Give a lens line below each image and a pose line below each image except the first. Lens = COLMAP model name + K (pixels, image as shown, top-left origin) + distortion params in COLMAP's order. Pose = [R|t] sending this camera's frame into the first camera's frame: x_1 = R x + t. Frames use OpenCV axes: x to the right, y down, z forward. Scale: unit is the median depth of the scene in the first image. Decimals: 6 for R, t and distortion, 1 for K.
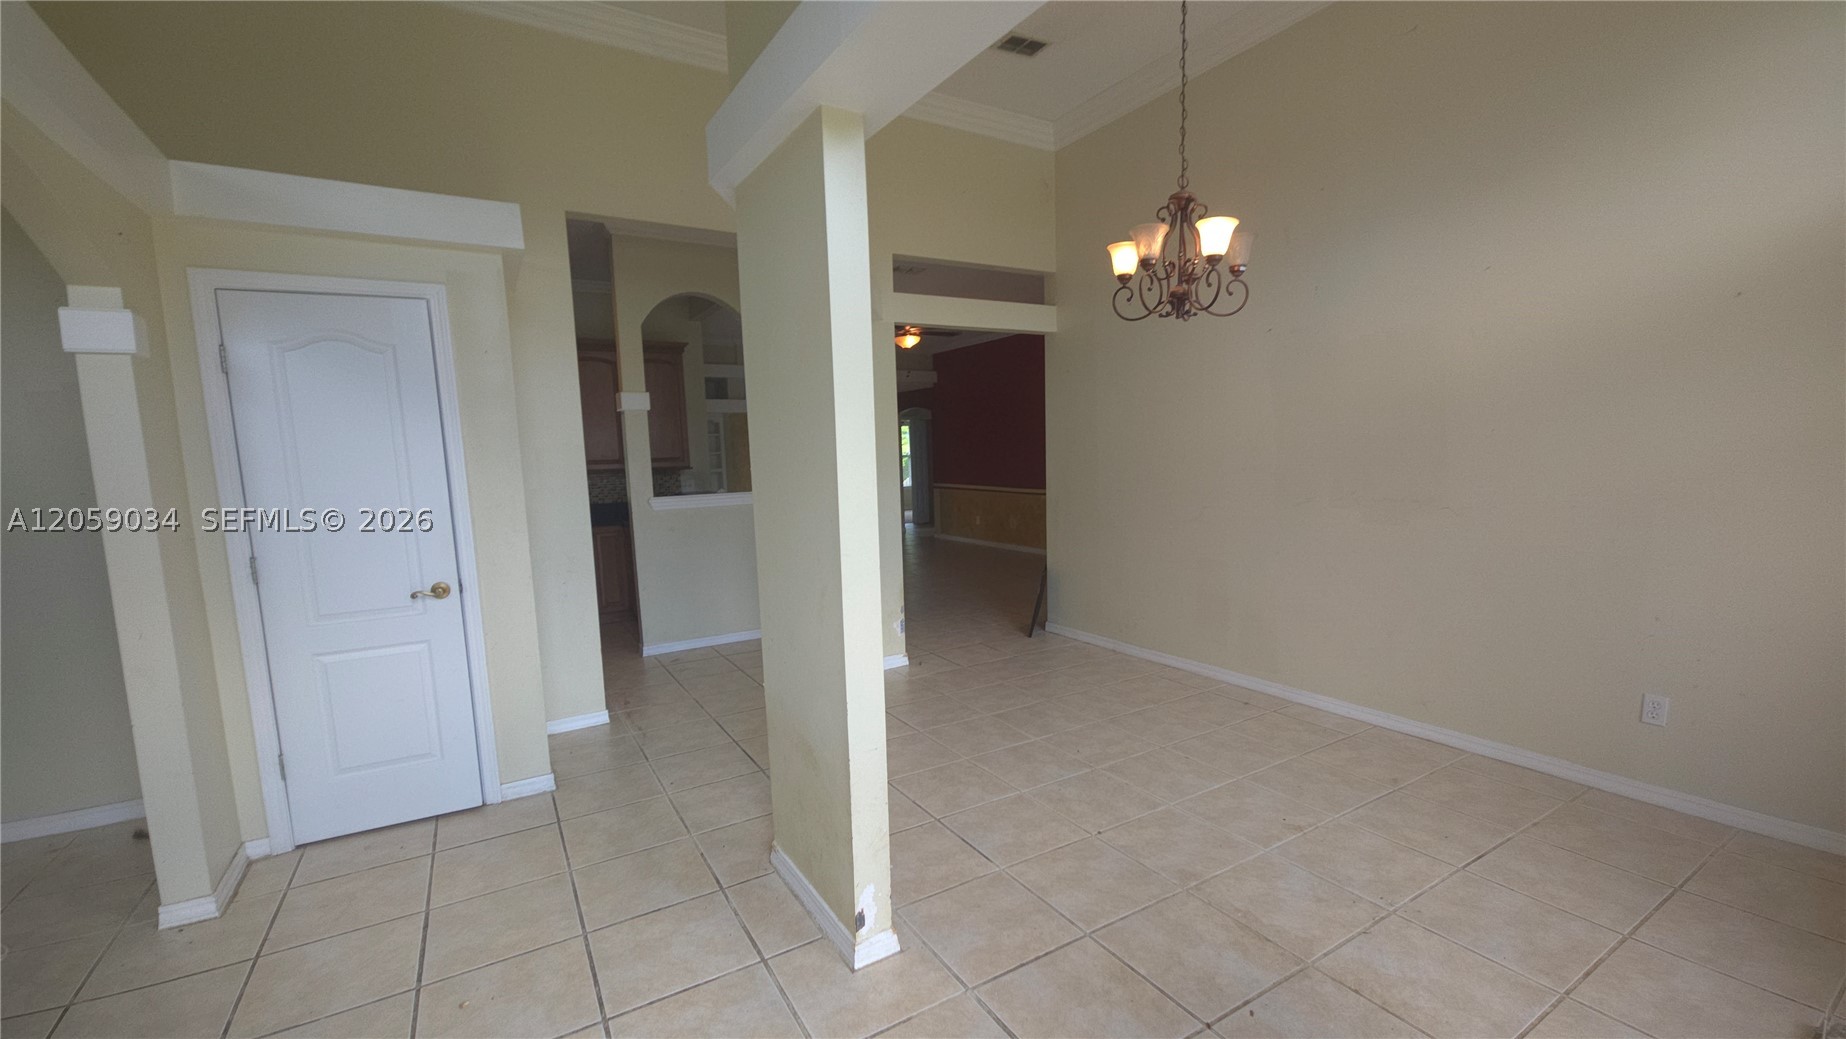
lens RADIAL K [[742.8, 0, 924.3], [0, 742.8, 537.5], [0, 0, 1]] dist [-0.008977, -0.000261]
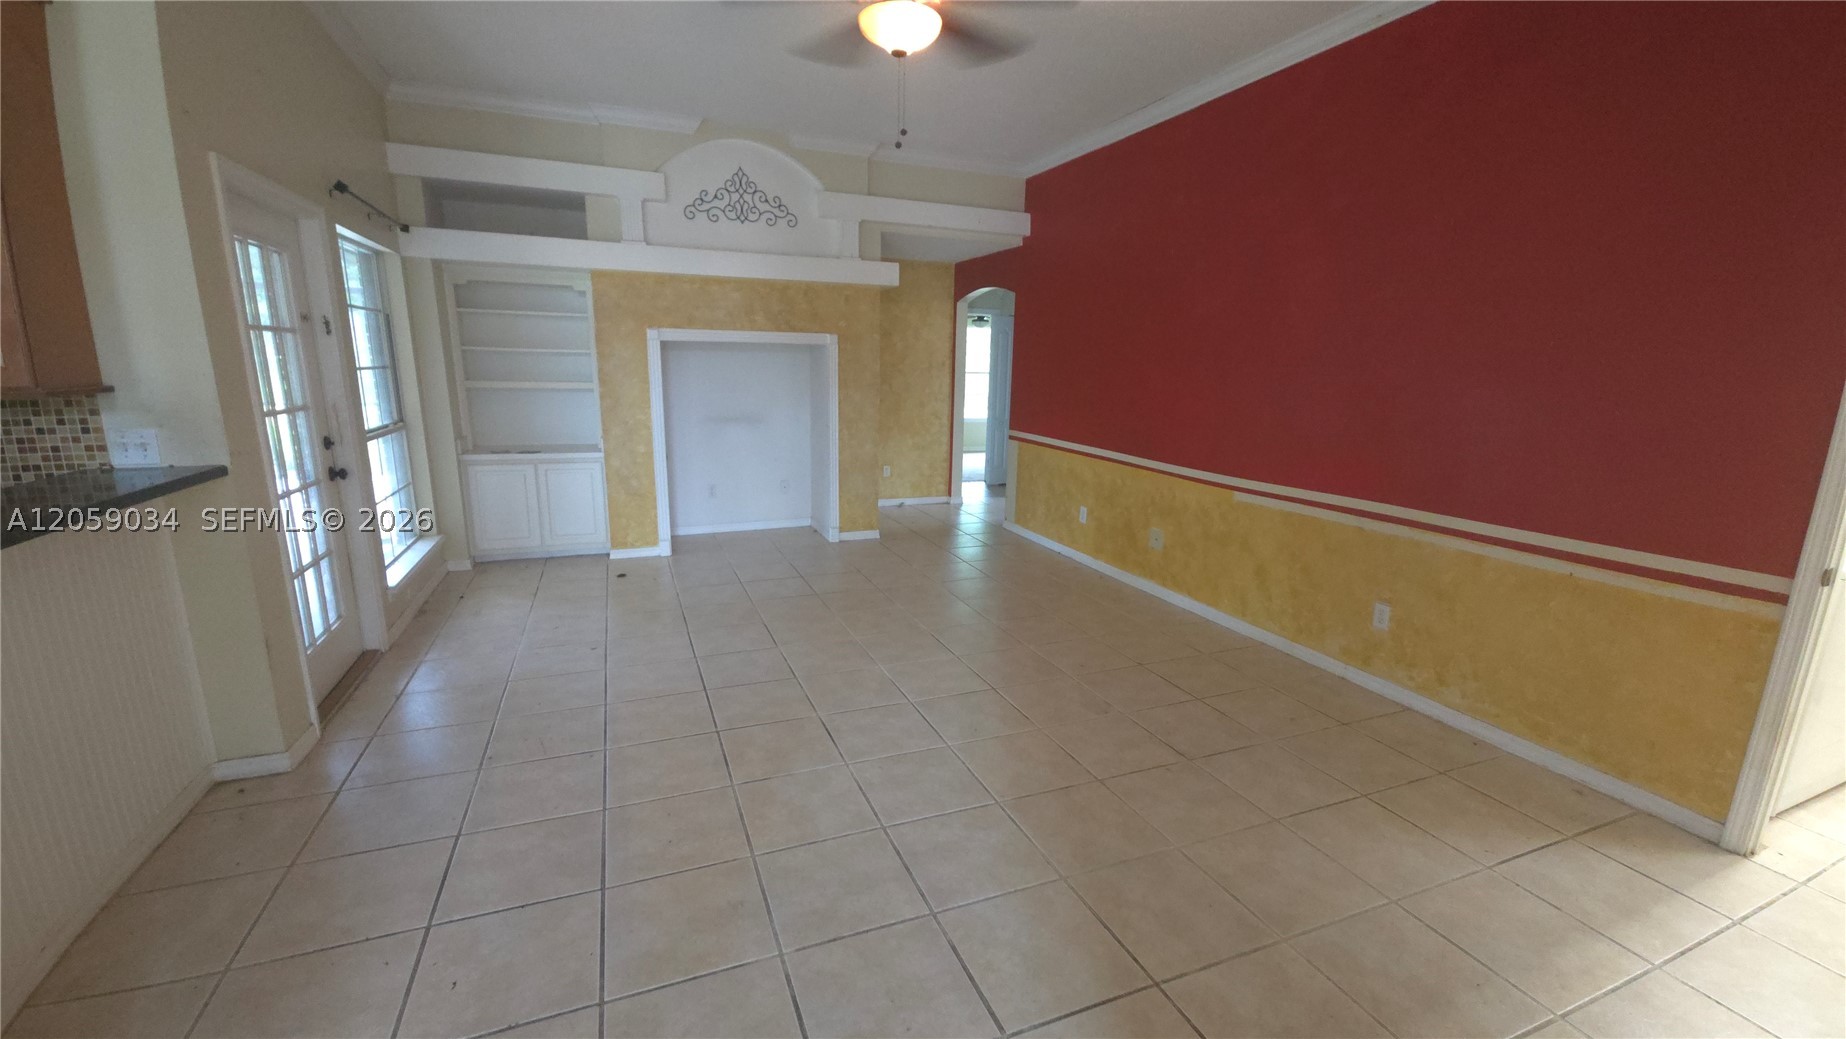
lens RADIAL K [[742.8, 0, 924.3], [0, 742.8, 537.5], [0, 0, 1]] dist [-0.008977, -0.000261]
pose [[0.986759, 0.093302, -0.132673, 0.032346], [-0.077516, 0.989798, 0.119545, -0.059693], [0.142473, -0.107677, 0.983924, 0.468406]]
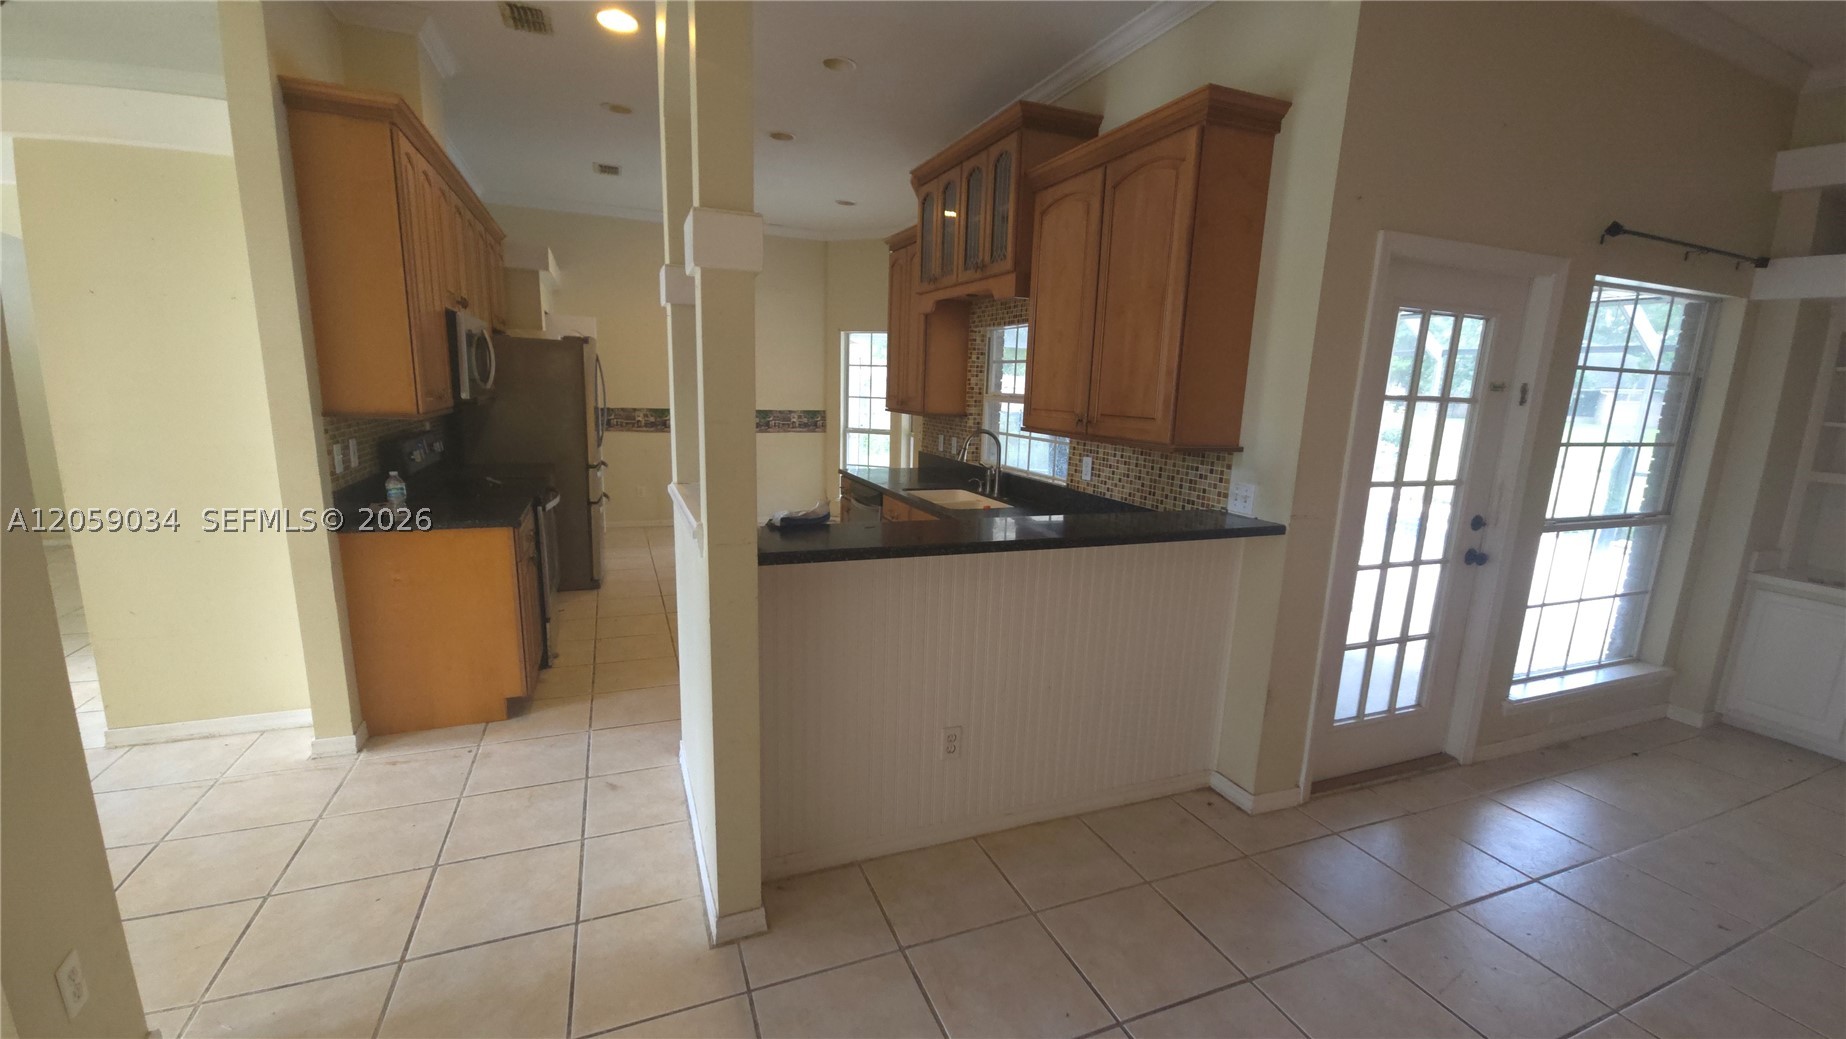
lens RADIAL K [[742.8, 0, 924.3], [0, 742.8, 537.5], [0, 0, 1]] dist [-0.008977, -0.000261]
pose [[-0.152336, 0.239537, -0.958862, 0.040358], [-0.145333, 0.954209, 0.261464, -0.078619], [0.977585, 0.179185, -0.110548, 0.562592]]
